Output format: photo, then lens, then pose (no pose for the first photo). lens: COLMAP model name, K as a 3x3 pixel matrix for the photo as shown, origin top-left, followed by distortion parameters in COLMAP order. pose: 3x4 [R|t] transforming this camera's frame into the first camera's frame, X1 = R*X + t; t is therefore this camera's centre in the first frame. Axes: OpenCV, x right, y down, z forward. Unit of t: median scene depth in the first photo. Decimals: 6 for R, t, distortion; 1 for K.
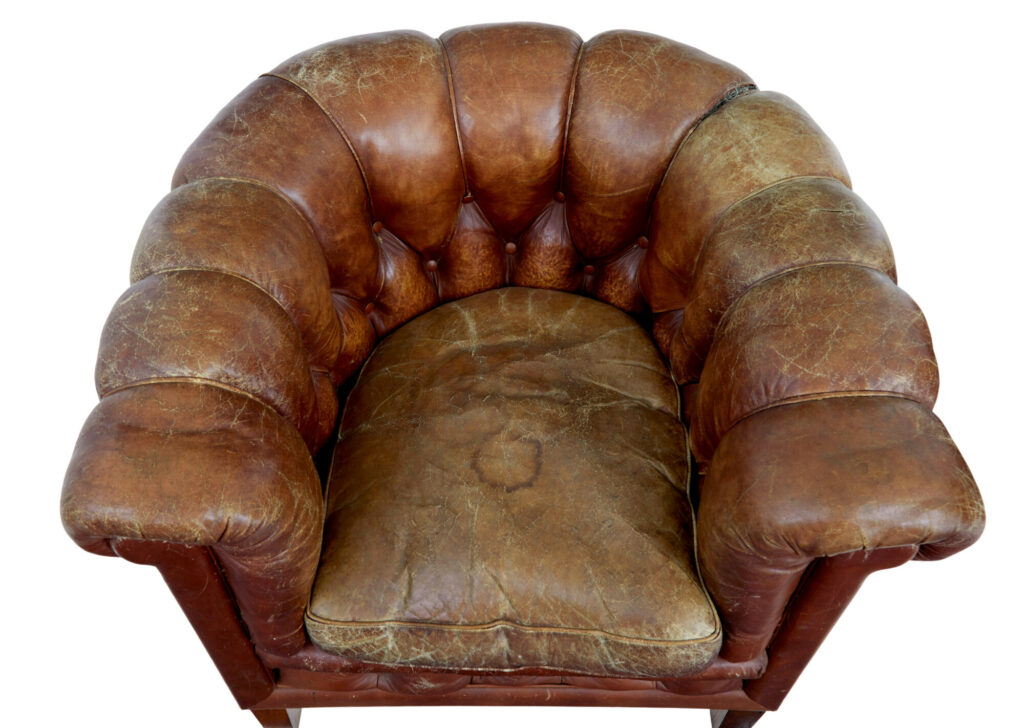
lens RADIAL K [[883.9, 0, 512.1], [0, 883.9, 363.8], [0, 0, 1]] dist [0.004225, 0.001548]
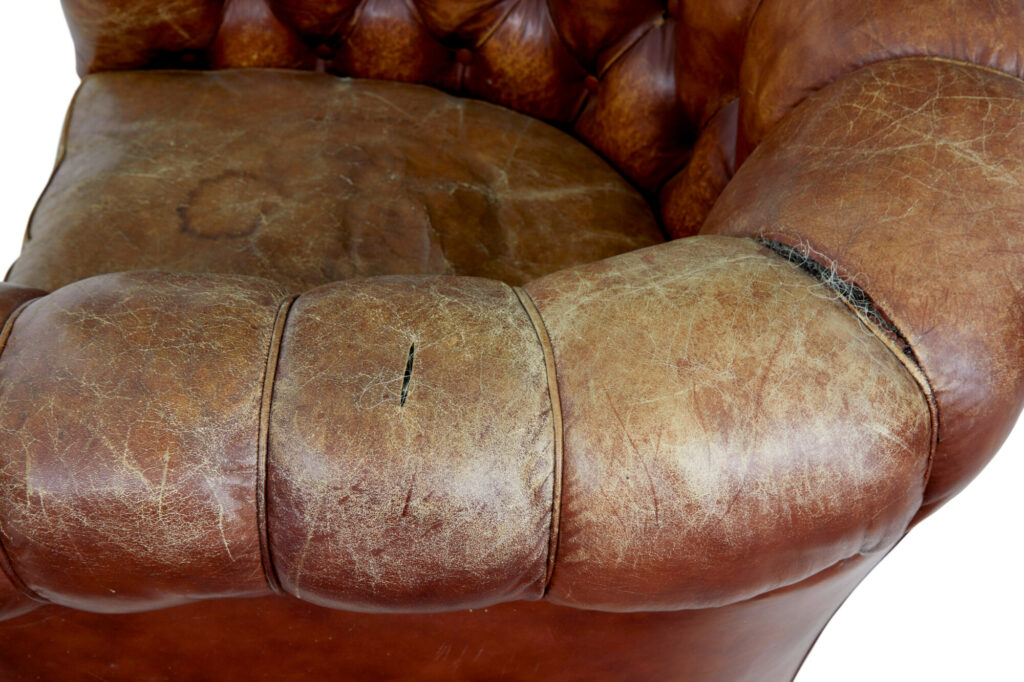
lens RADIAL K [[1697.2, 0, 512.1], [0, 1697.2, 341.0], [0, 0, 1]] dist [-0.025760, 0.000000]
pose [[-0.027618, 0.746237, -0.665107, 0.896165], [-0.754649, 0.420777, 0.503440, -0.637625], [0.655547, 0.515827, 0.551526, 0.481137]]
